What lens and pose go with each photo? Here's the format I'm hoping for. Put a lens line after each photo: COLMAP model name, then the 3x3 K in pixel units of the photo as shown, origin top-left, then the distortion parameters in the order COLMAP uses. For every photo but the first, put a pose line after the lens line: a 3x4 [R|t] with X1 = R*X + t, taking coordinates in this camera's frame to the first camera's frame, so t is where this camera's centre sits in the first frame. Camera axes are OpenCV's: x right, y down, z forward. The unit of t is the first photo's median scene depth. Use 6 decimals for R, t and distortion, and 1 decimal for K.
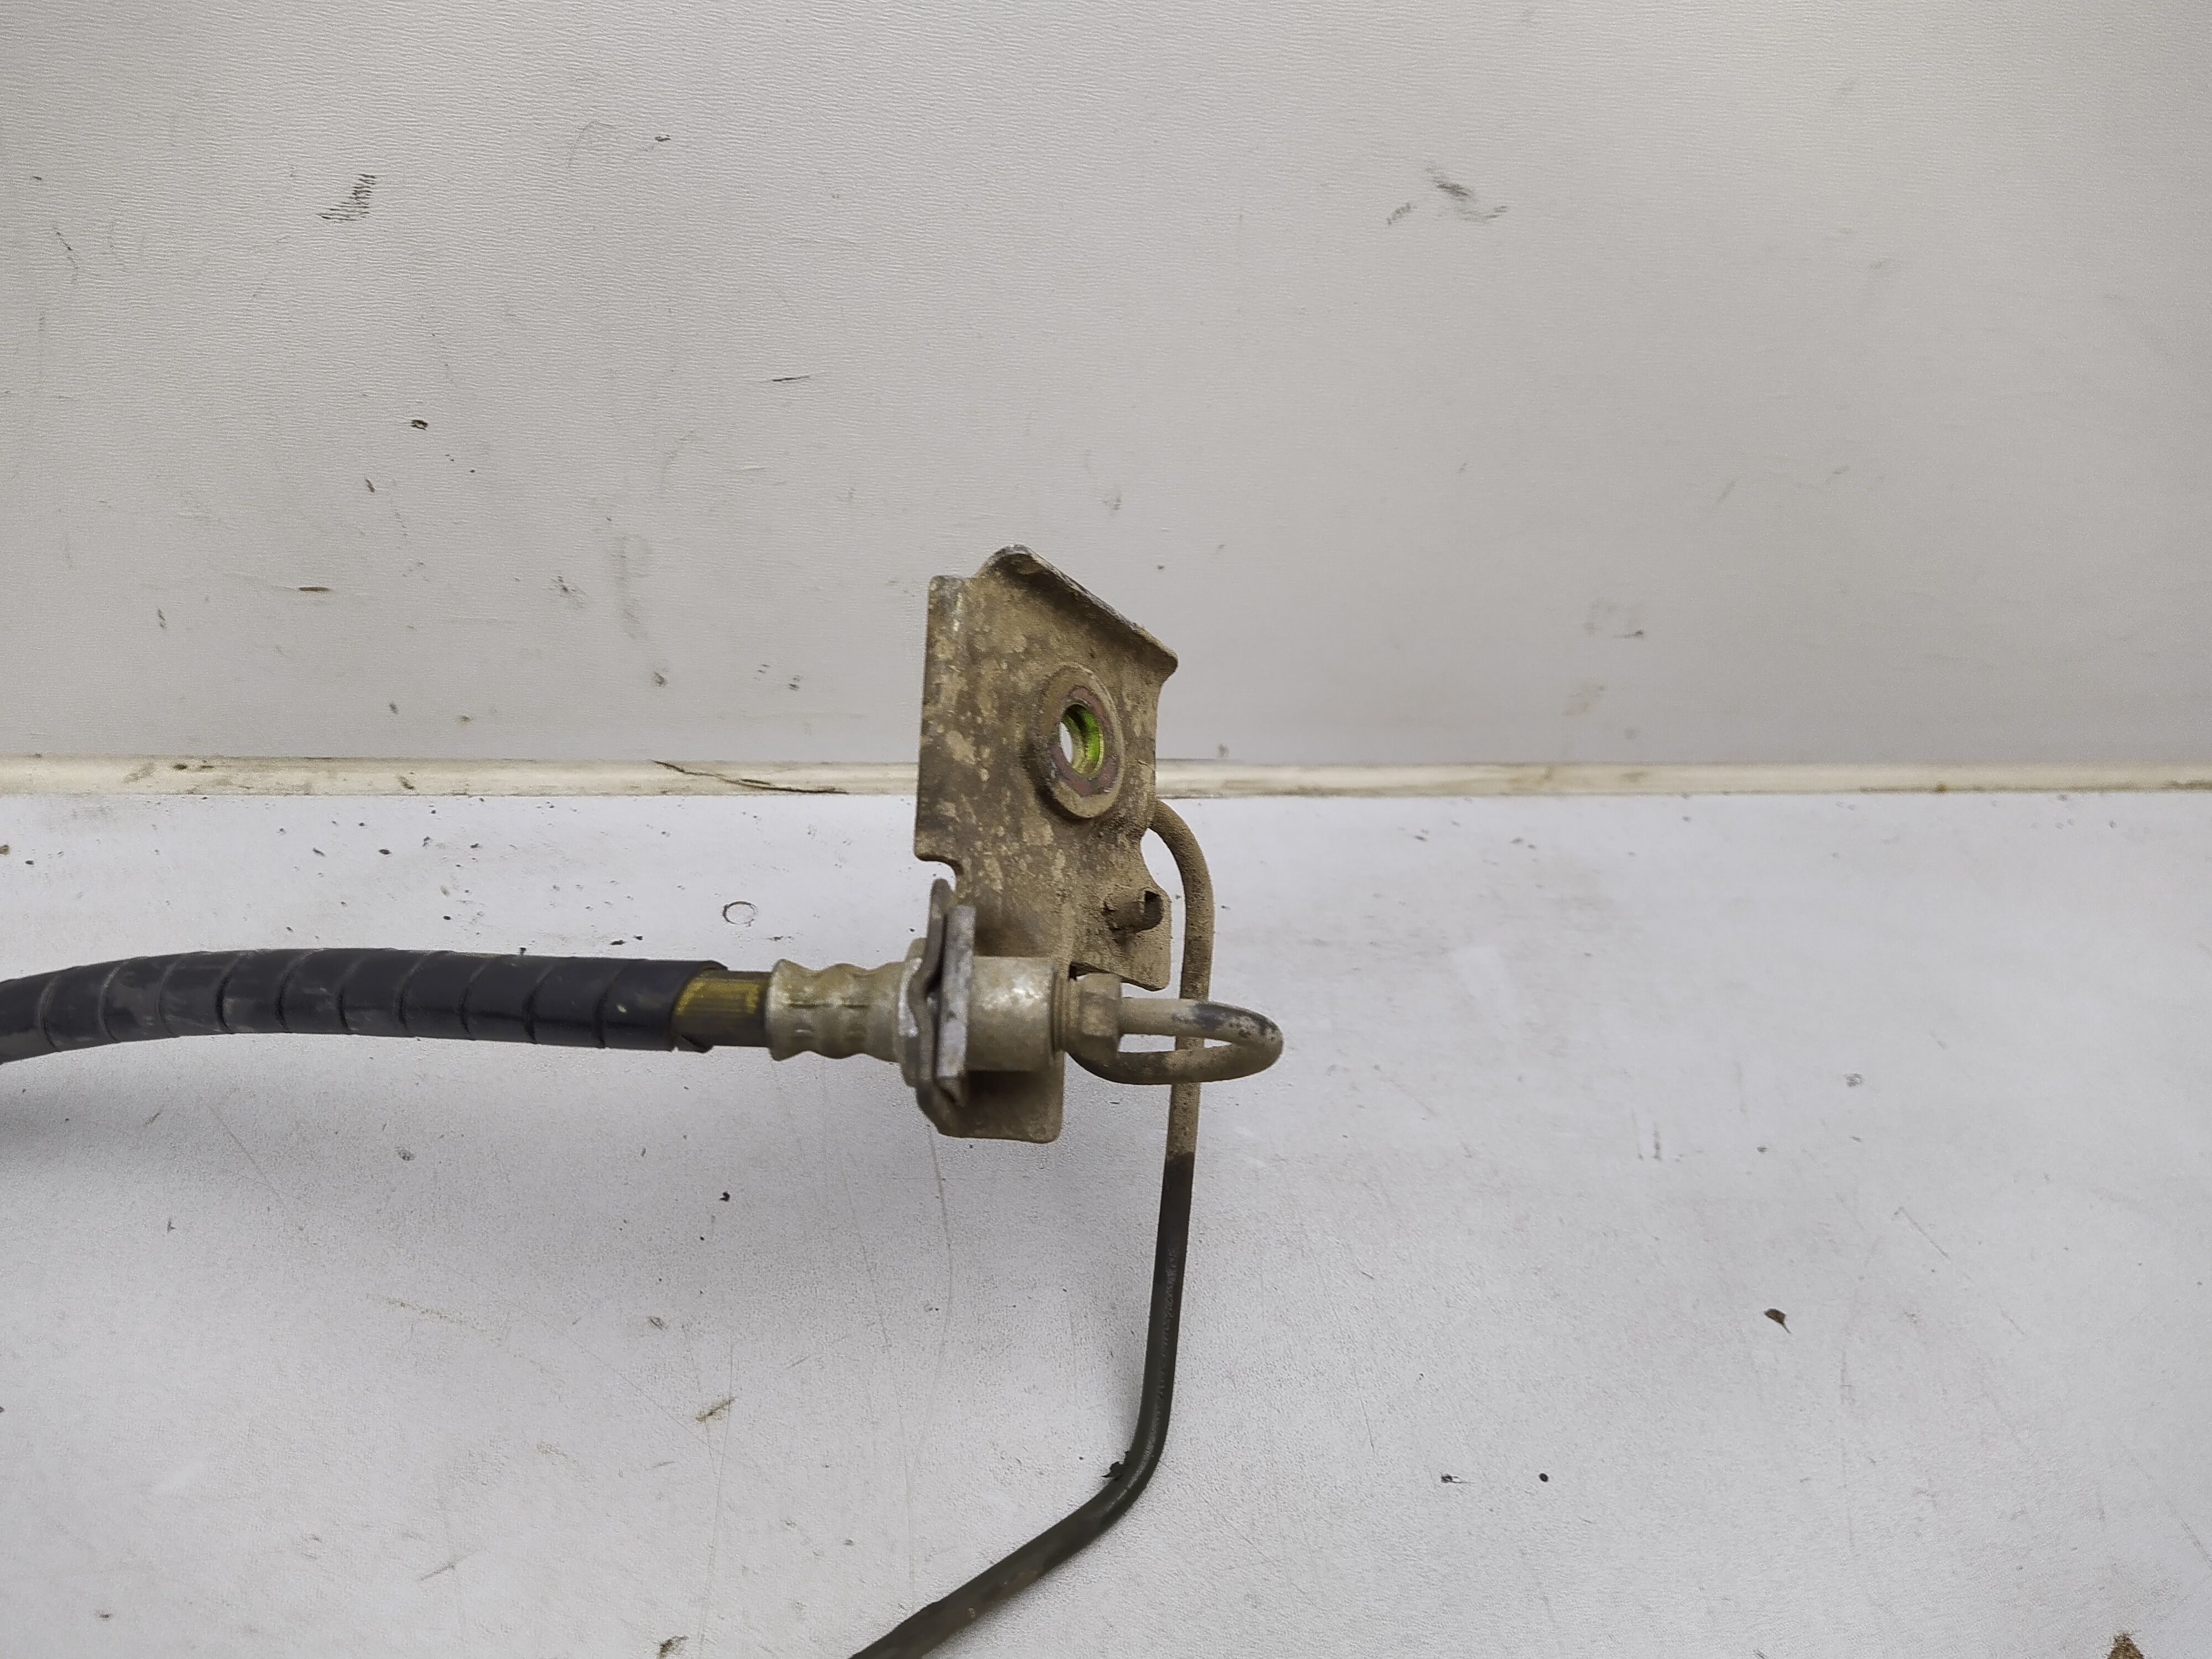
lens RADIAL K [[1709.5, 0, 1128.7], [0, 1709.5, 785.4], [0, 0, 1]] dist [0.047882, -0.046643]
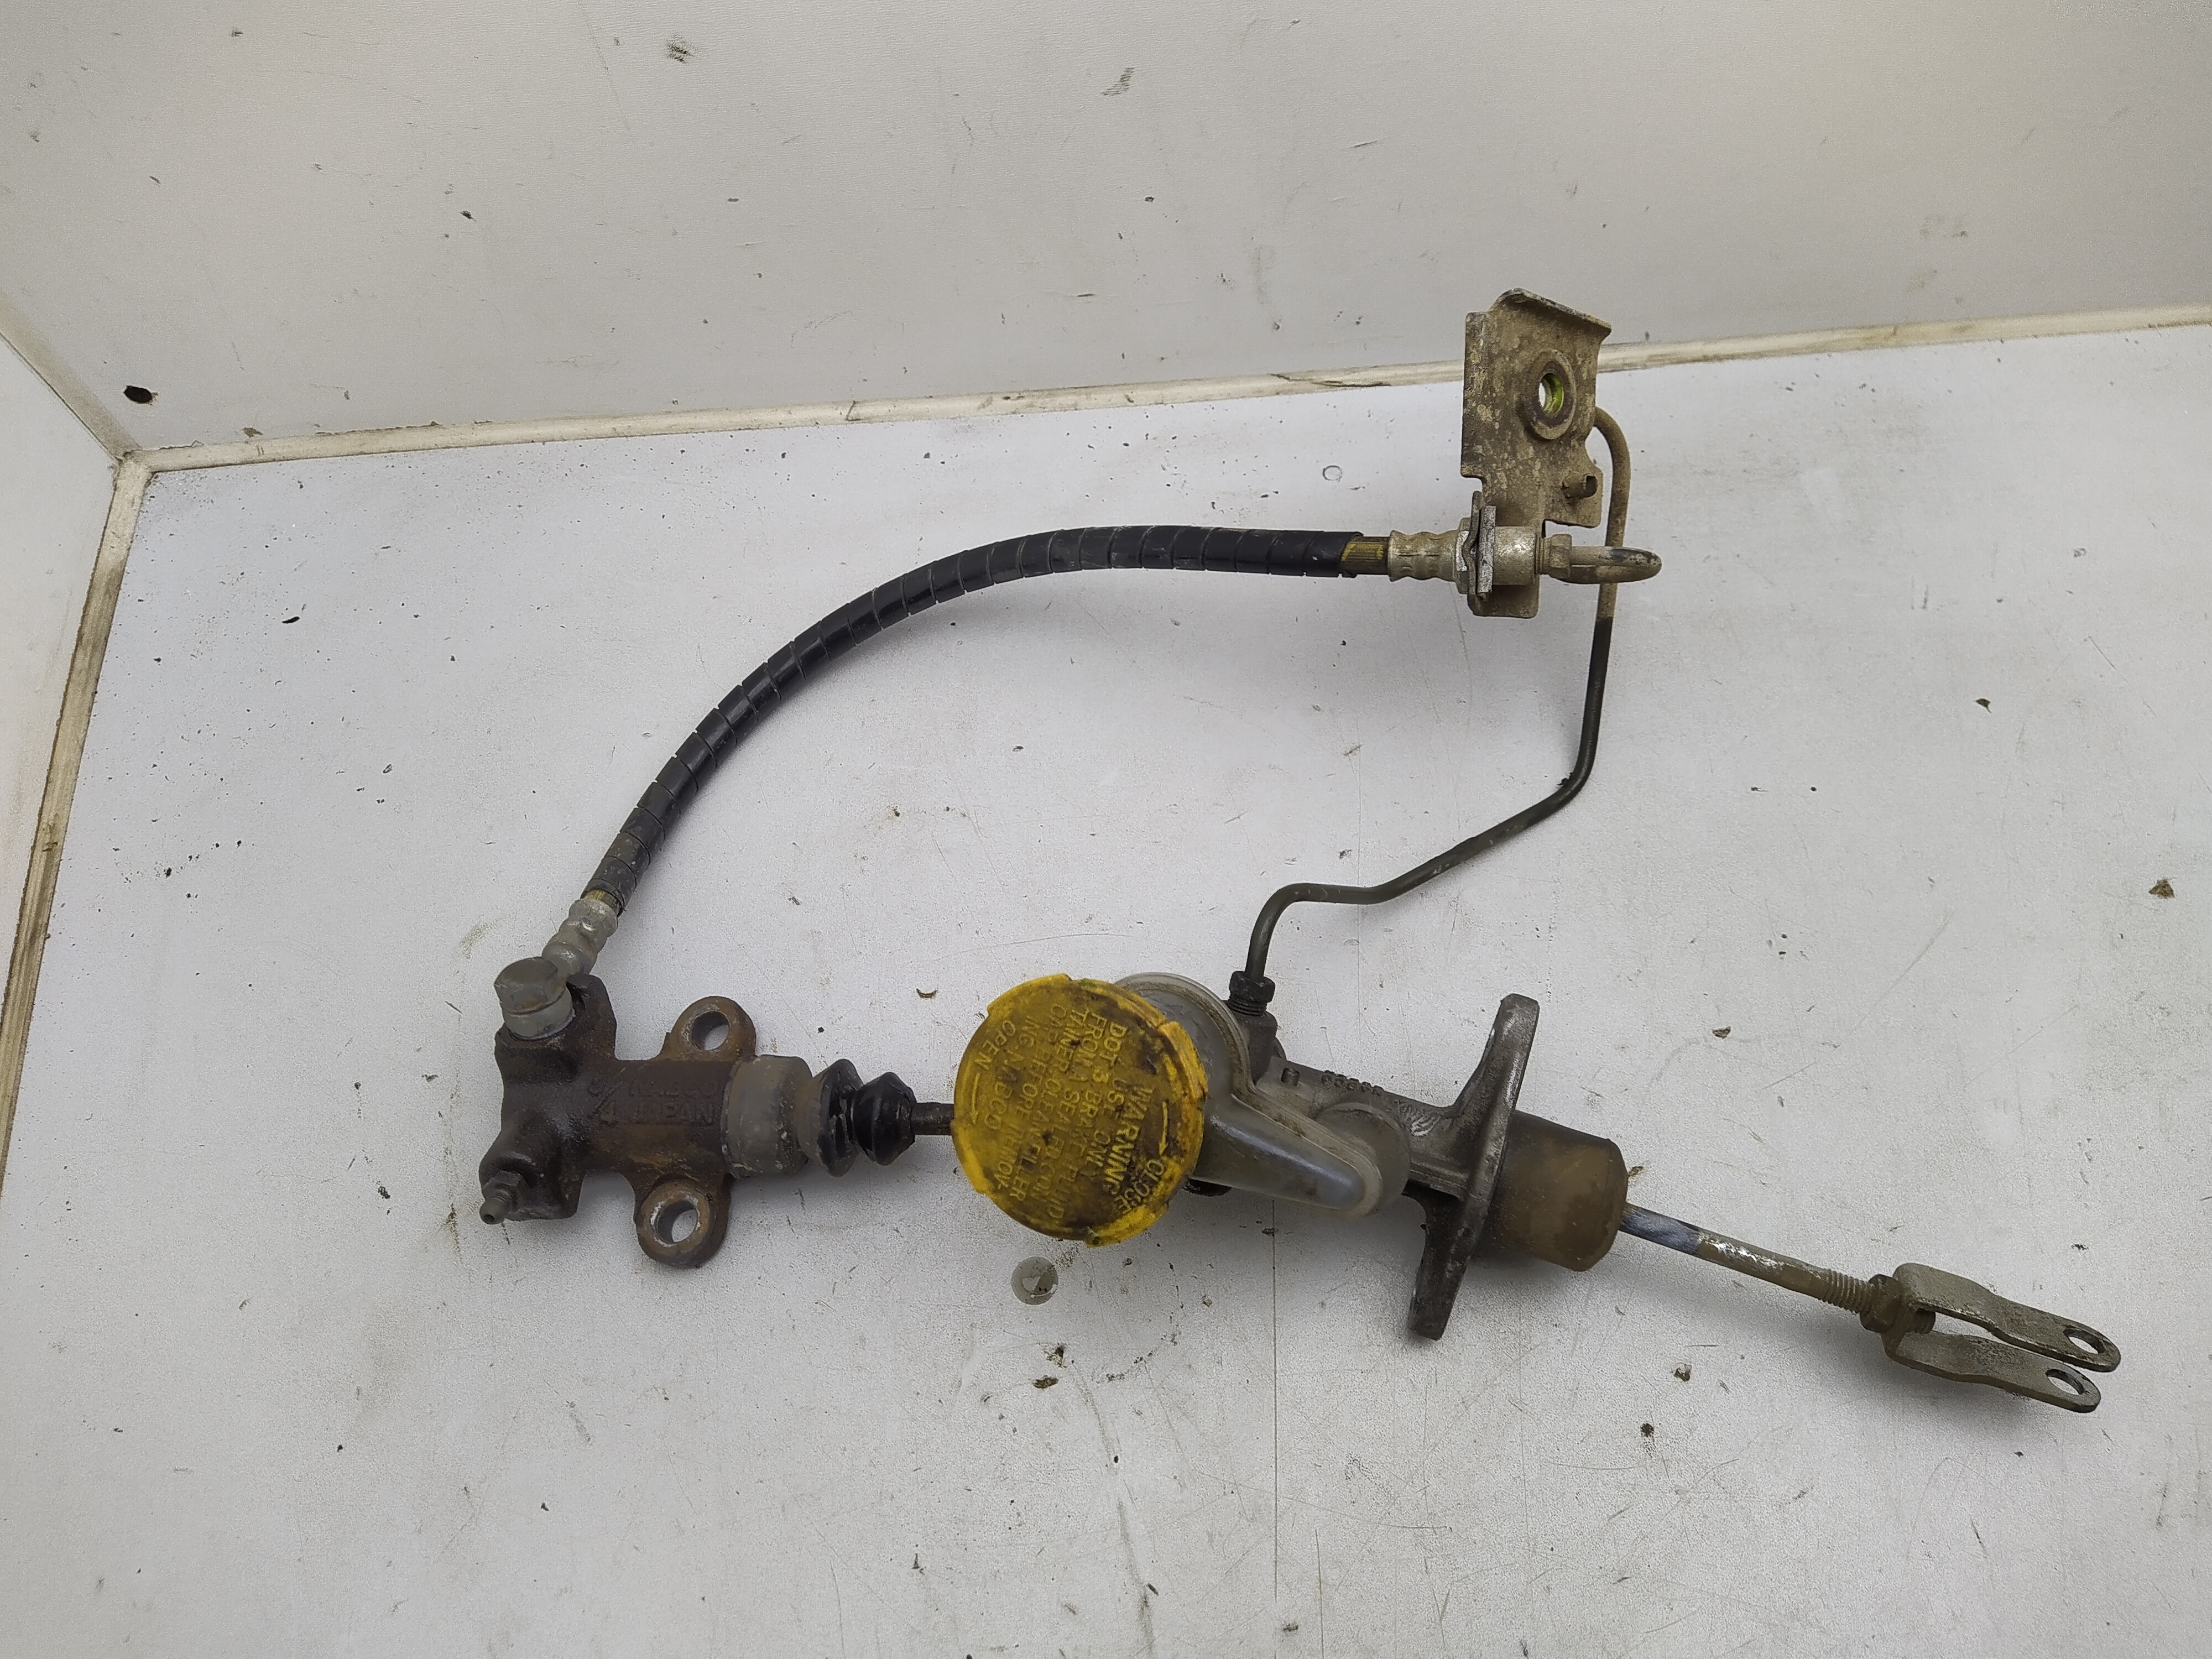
lens RADIAL K [[1786.2, 0, 1111.8], [0, 1786.2, 824.3], [0, 0, 1]] dist [0.057778, -0.093471]
pose [[0.968176, 0.014741, -0.249837, 0.002895], [0.074057, 0.936683, 0.342257, -0.239696], [0.239064, -0.349867, 0.905782, -0.816973]]
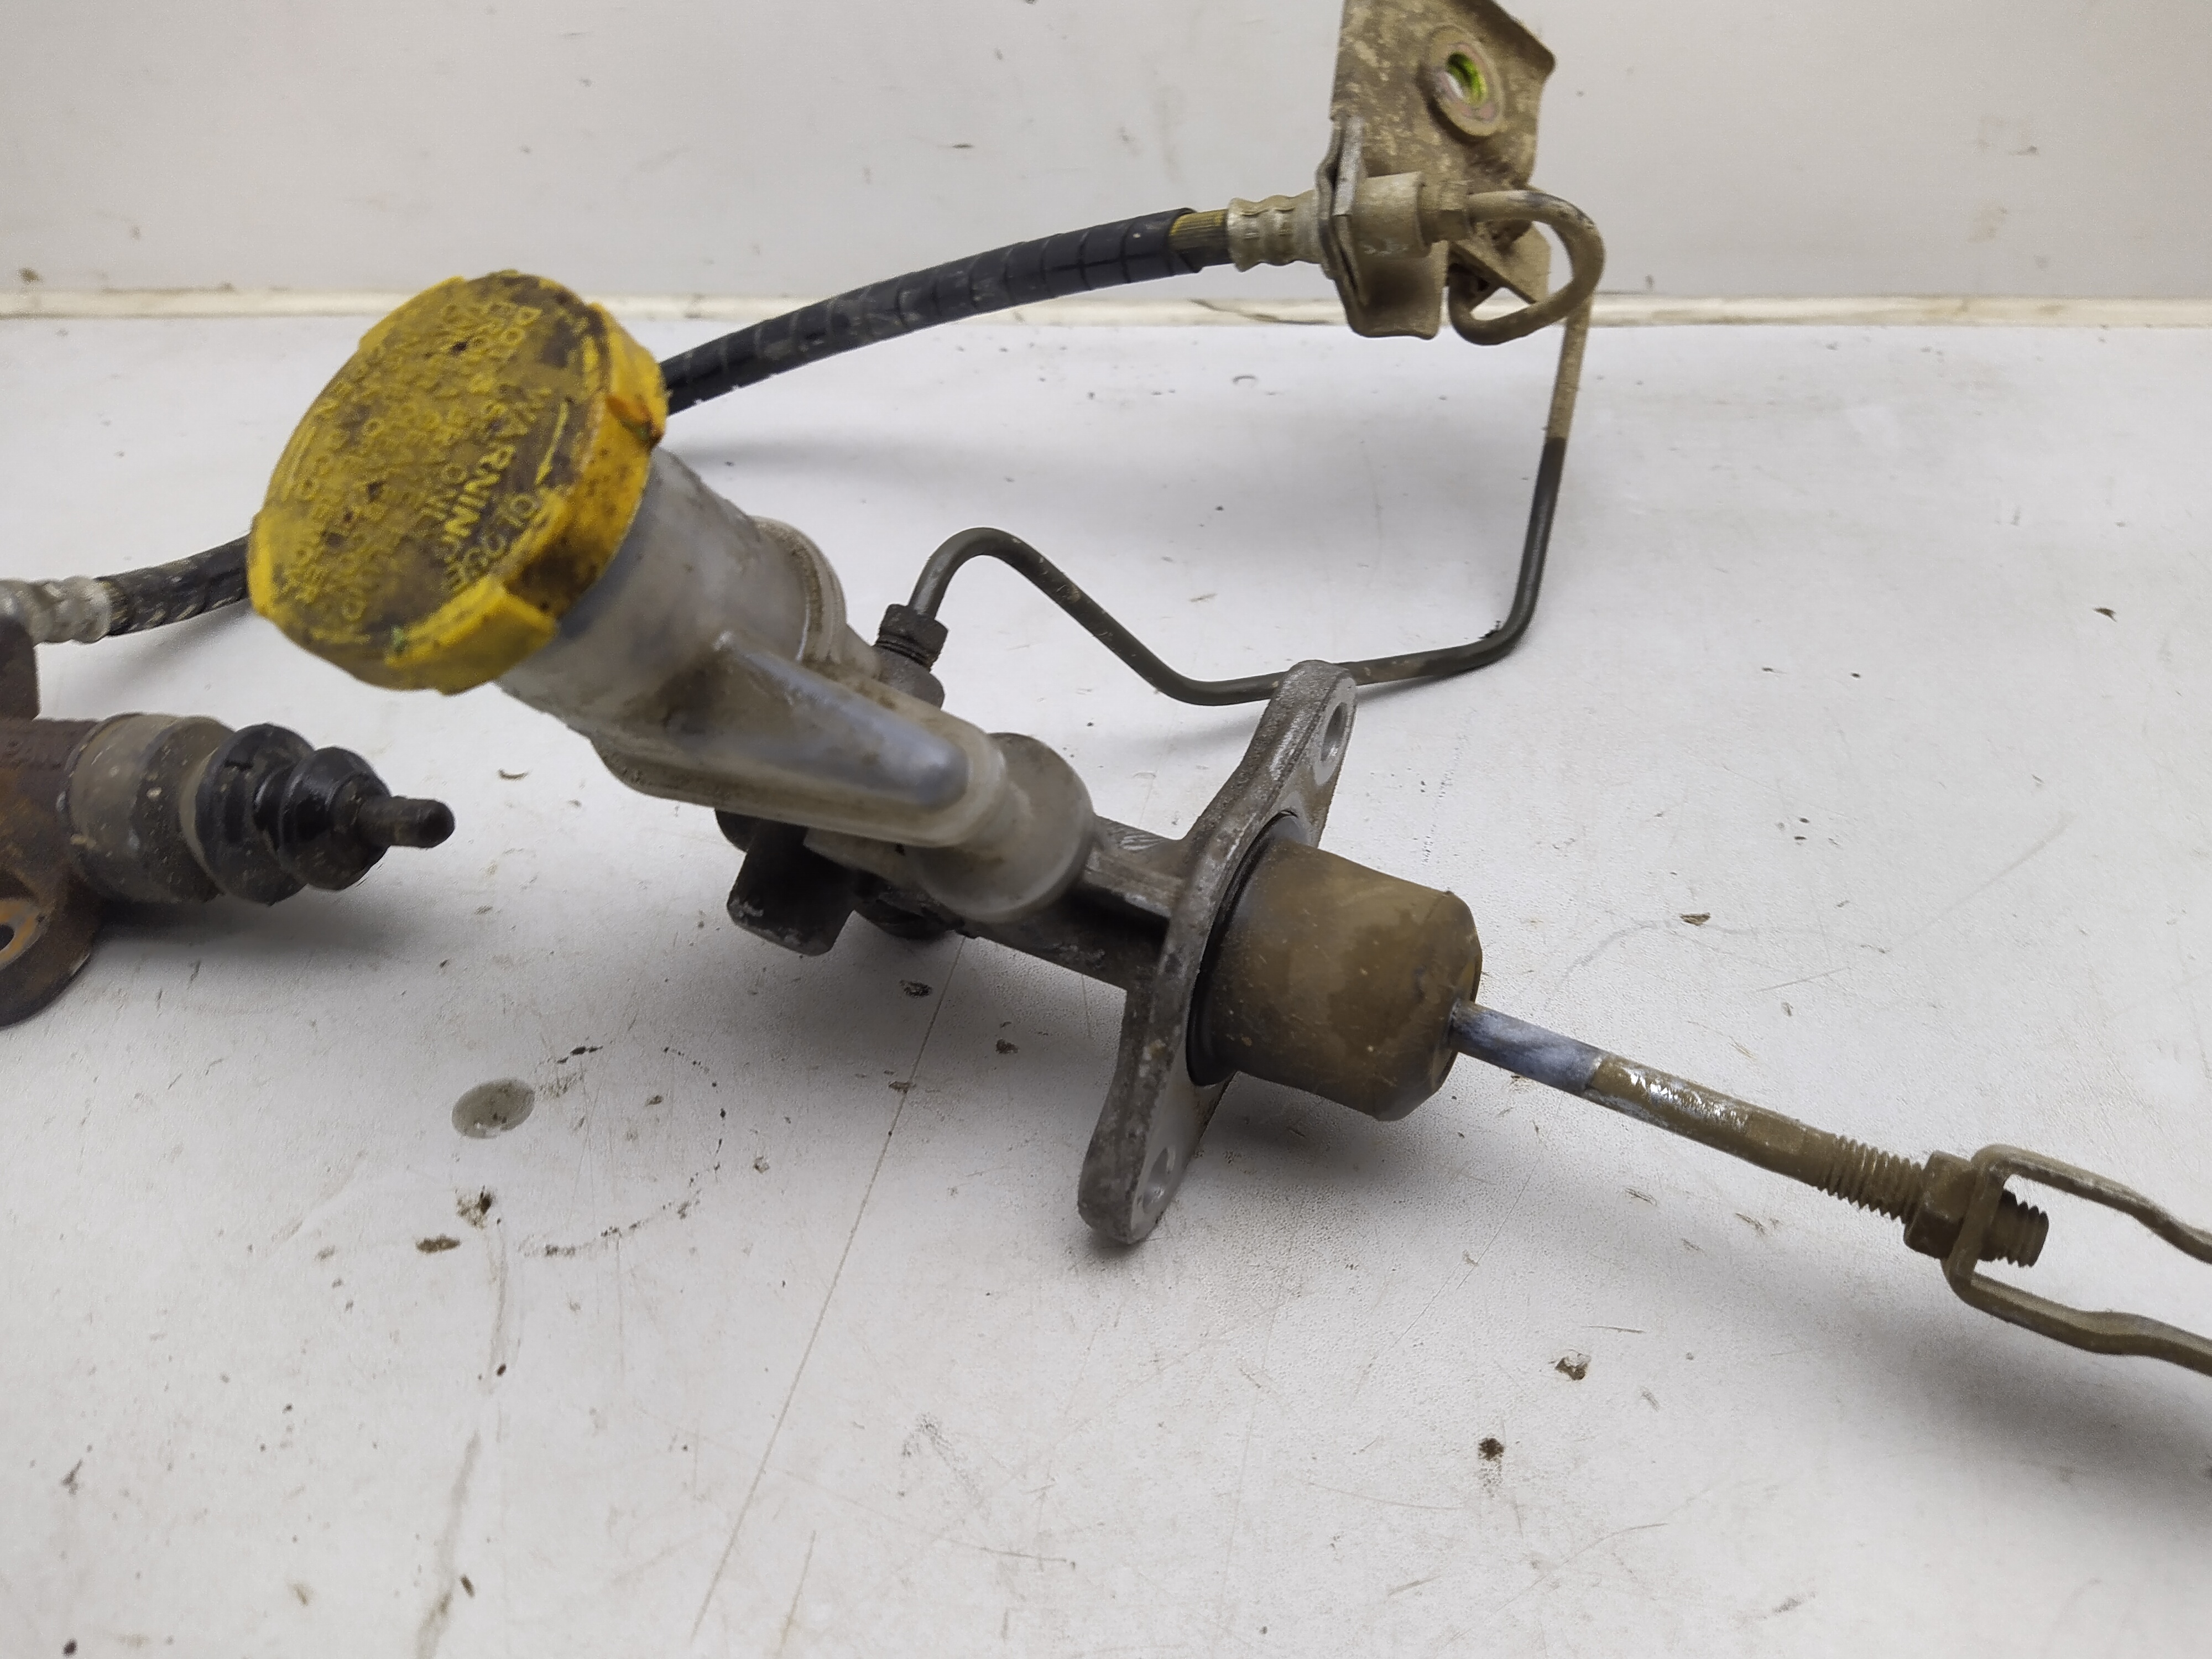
lens RADIAL K [[1786.2, 0, 1130.5], [0, 1786.2, 824.9], [0, 0, 1]] dist [0.057778, -0.093471]
pose [[0.940076, 0.010697, -0.340797, 0.184098], [-0.036131, 0.997006, -0.068371, 0.572582], [0.339045, 0.076587, 0.937648, -0.329602]]
